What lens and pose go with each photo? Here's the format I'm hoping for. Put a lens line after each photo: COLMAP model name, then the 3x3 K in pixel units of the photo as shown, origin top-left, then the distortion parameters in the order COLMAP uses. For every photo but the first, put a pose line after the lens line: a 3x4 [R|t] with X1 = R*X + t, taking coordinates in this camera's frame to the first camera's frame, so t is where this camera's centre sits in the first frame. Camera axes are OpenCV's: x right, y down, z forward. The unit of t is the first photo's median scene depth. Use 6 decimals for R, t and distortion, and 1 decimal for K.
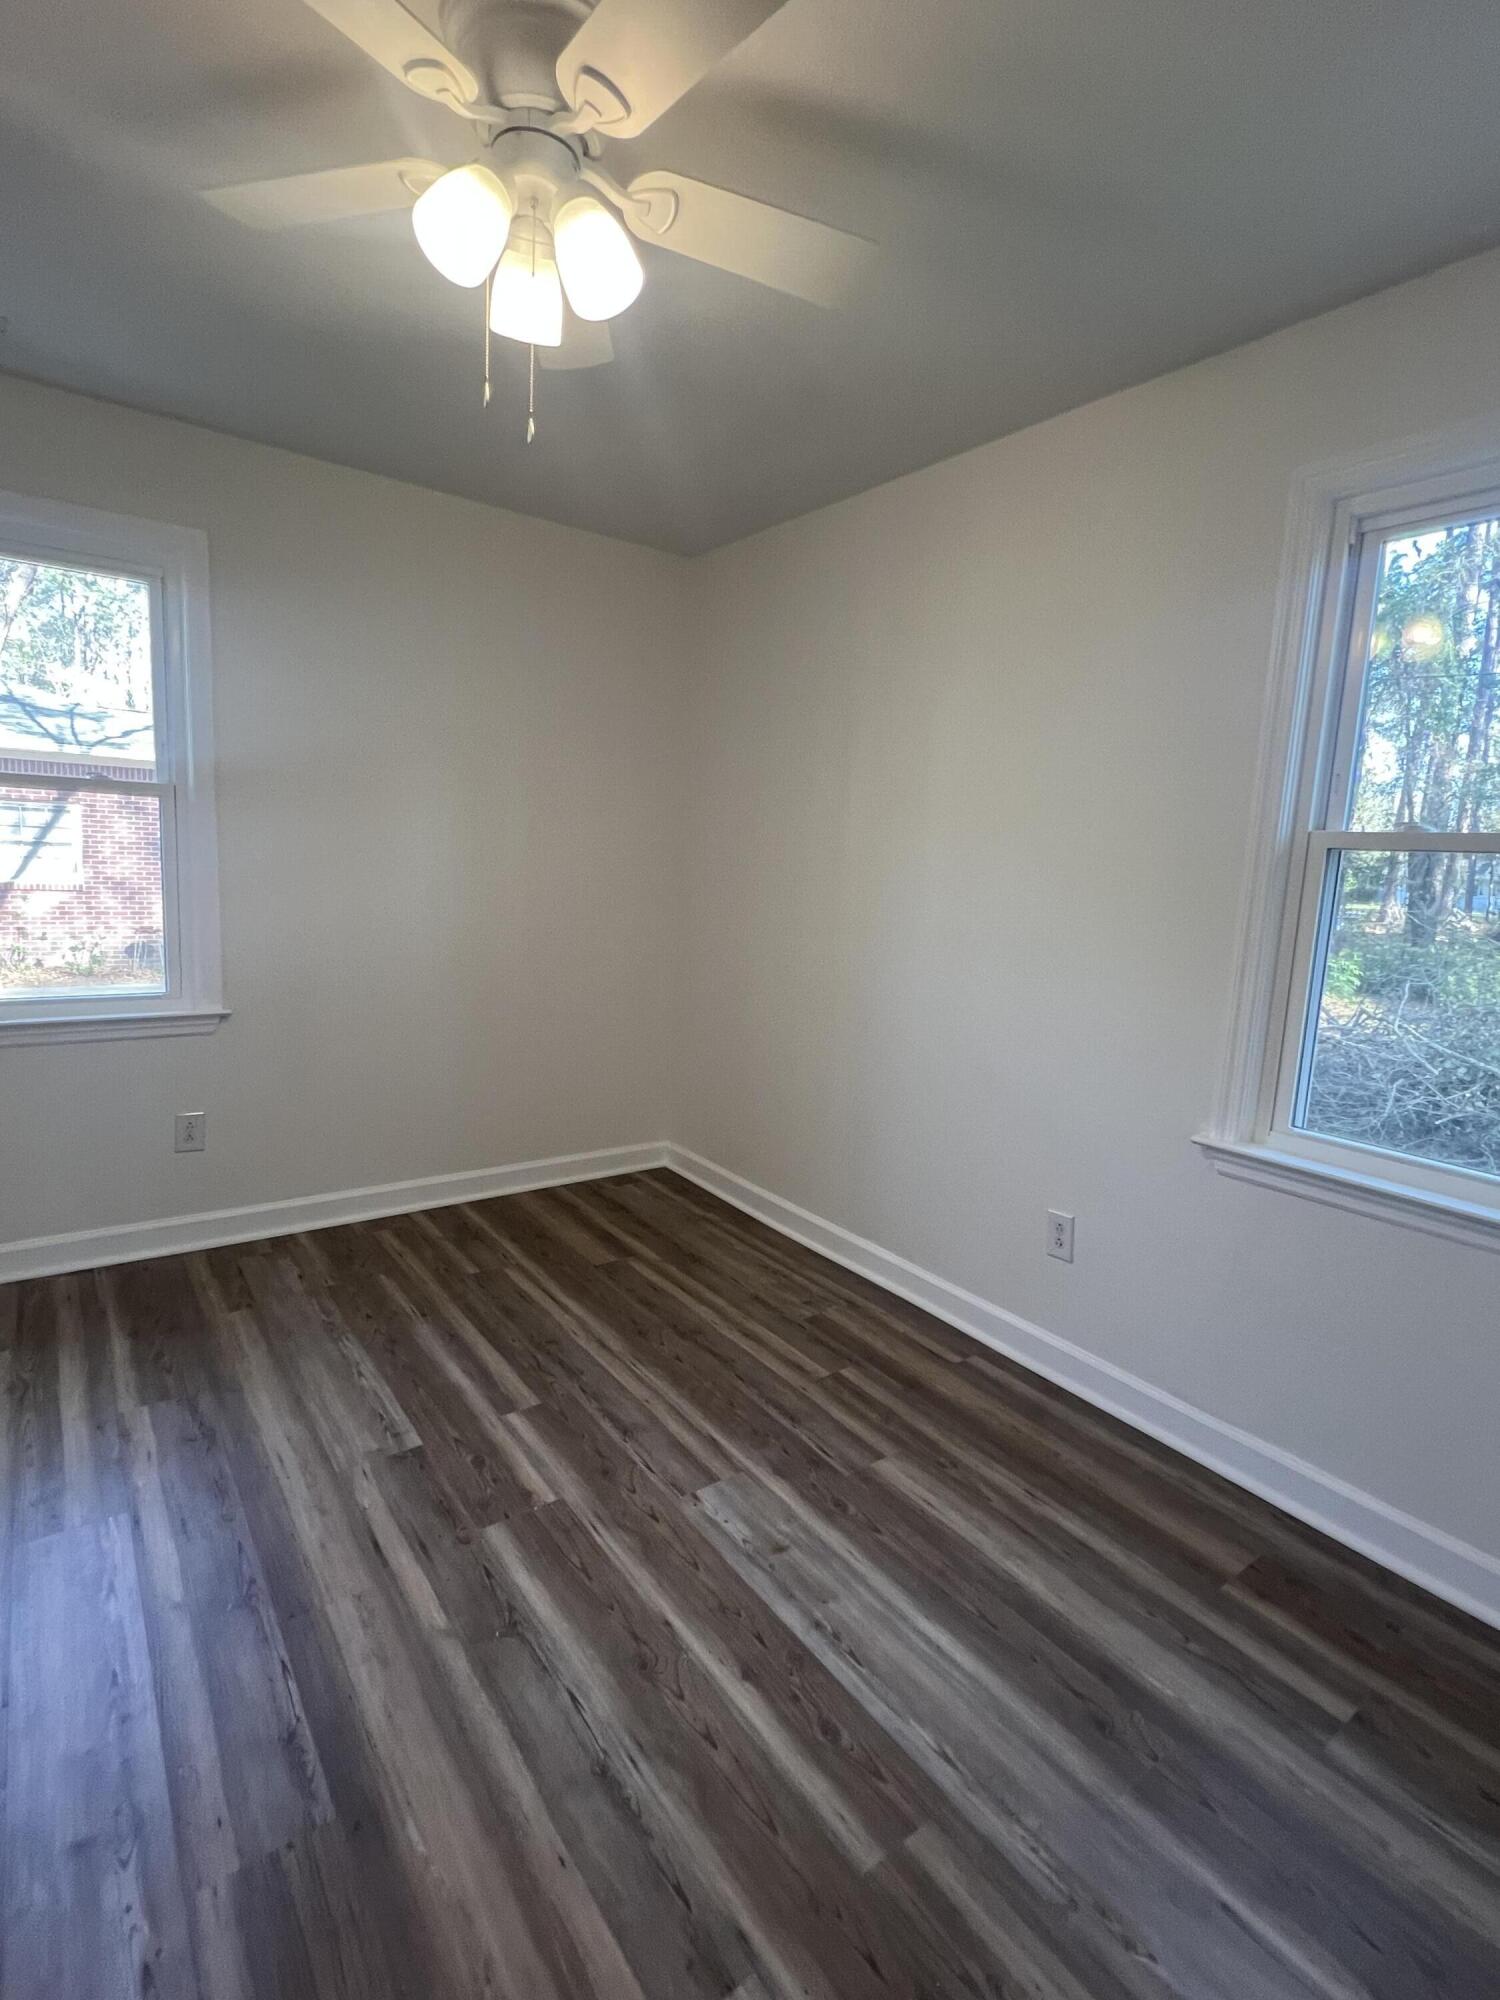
lens RADIAL K [[925.7, 0, 744.9], [0, 925.7, 996.9], [0, 0, 1]] dist [0.000955, 0.000078]
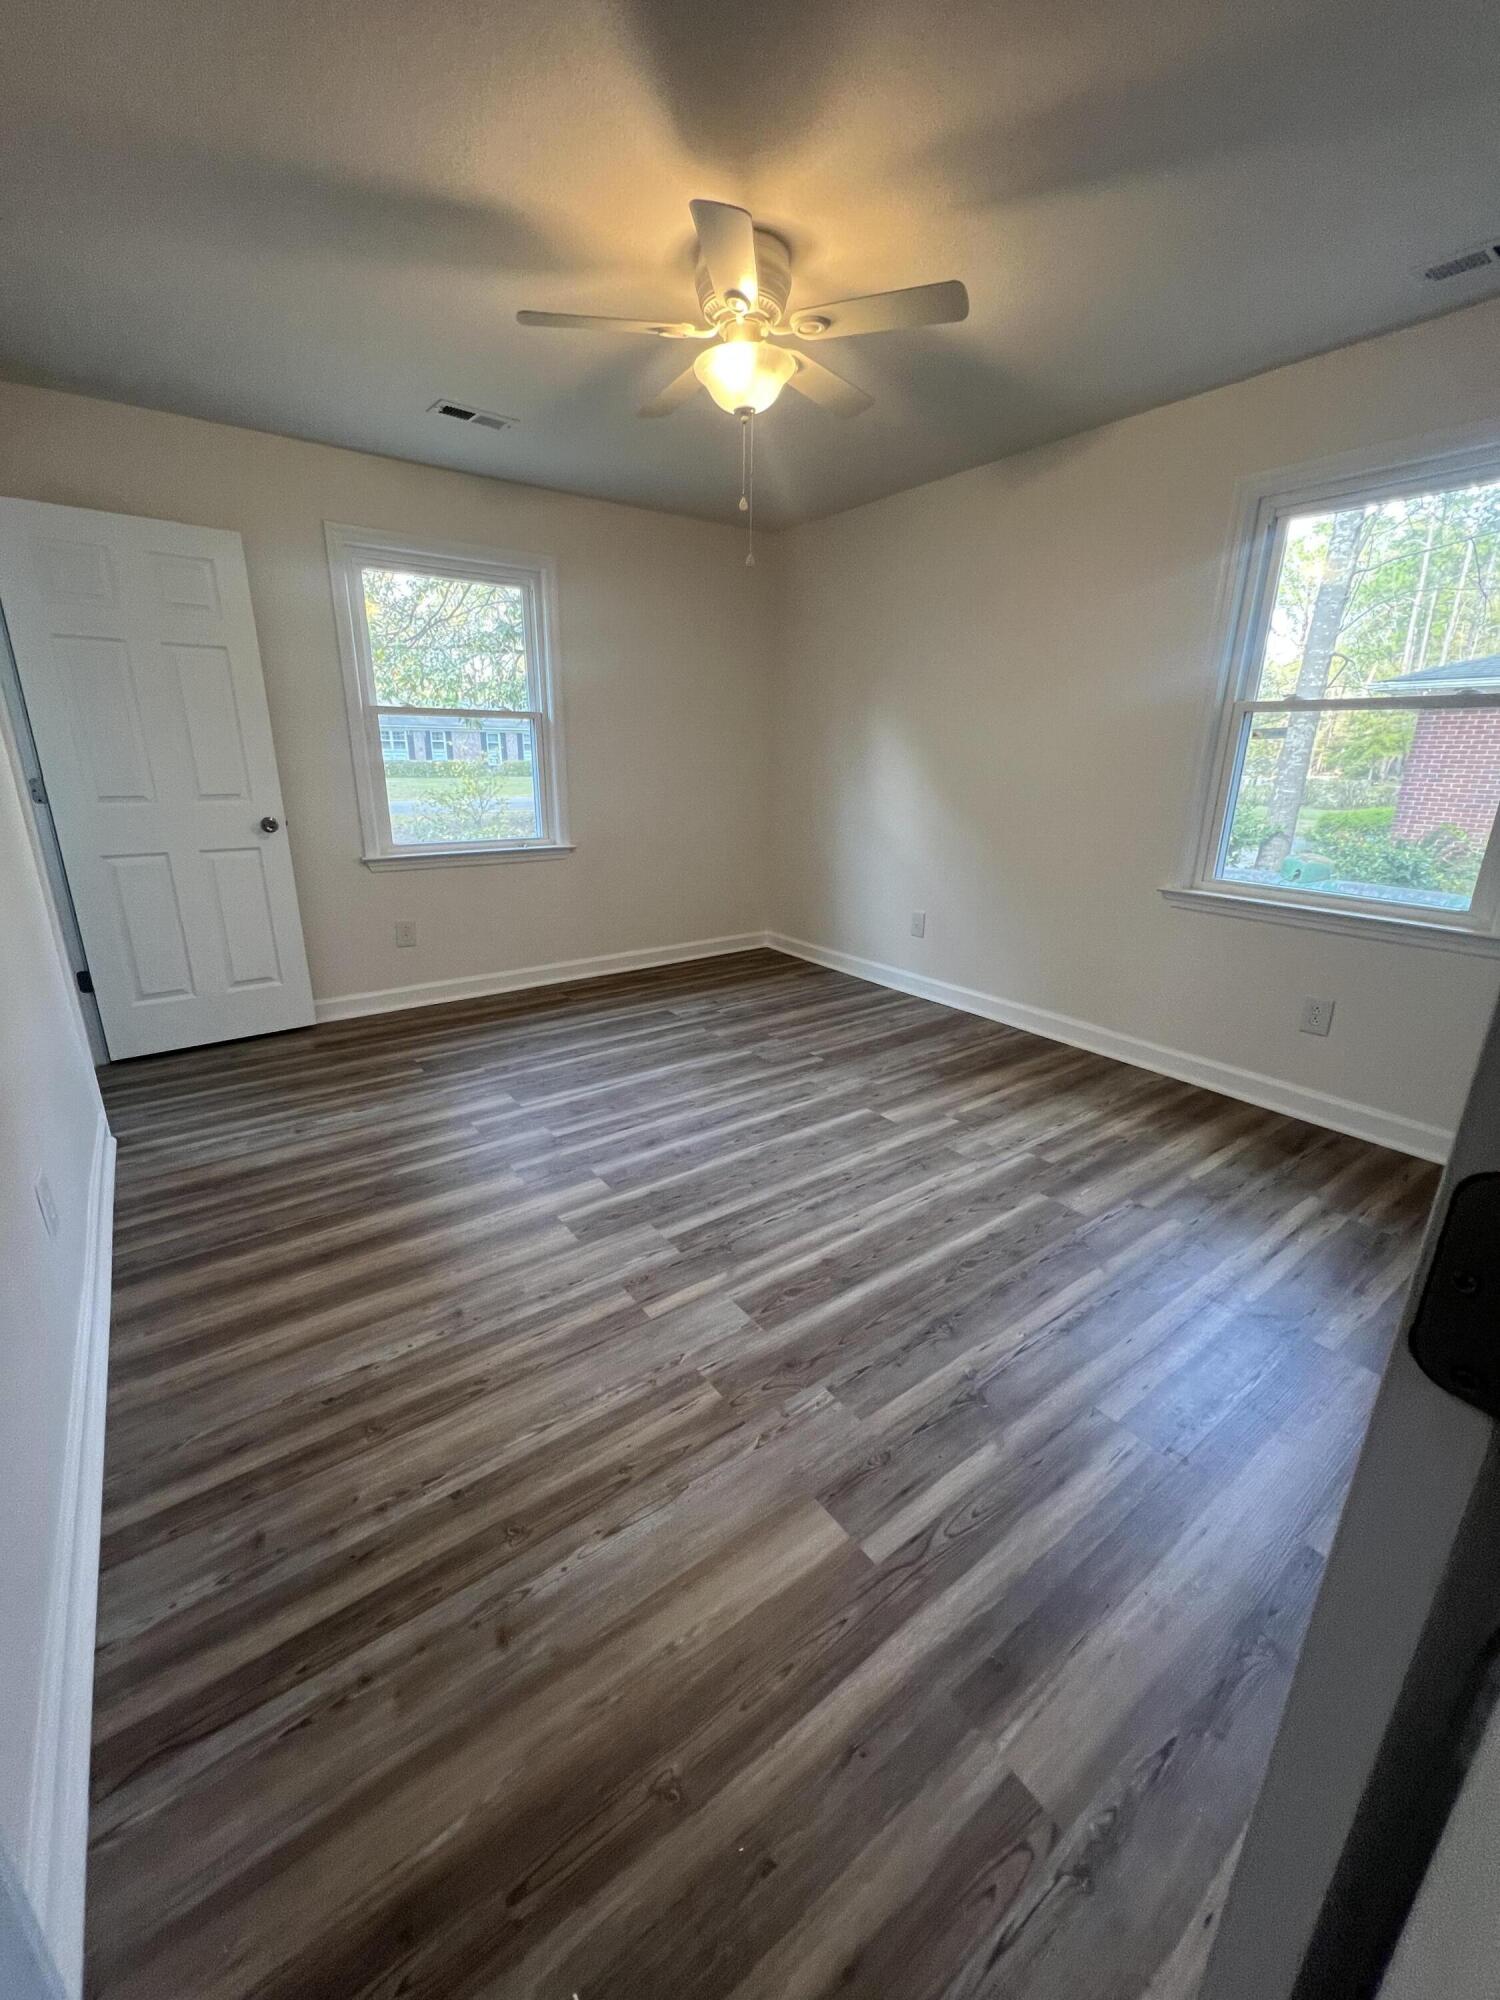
lens RADIAL K [[806.2, 0, 745.2], [0, 806.2, 998.3], [0, 0, 1]] dist [-0.002795, -0.000247]
pose [[-0.015917, 0.257174, -0.966234, 0.589052], [-0.149795, 0.954837, 0.256608, -0.116405], [0.988589, 0.148822, 0.023326, 1.206338]]
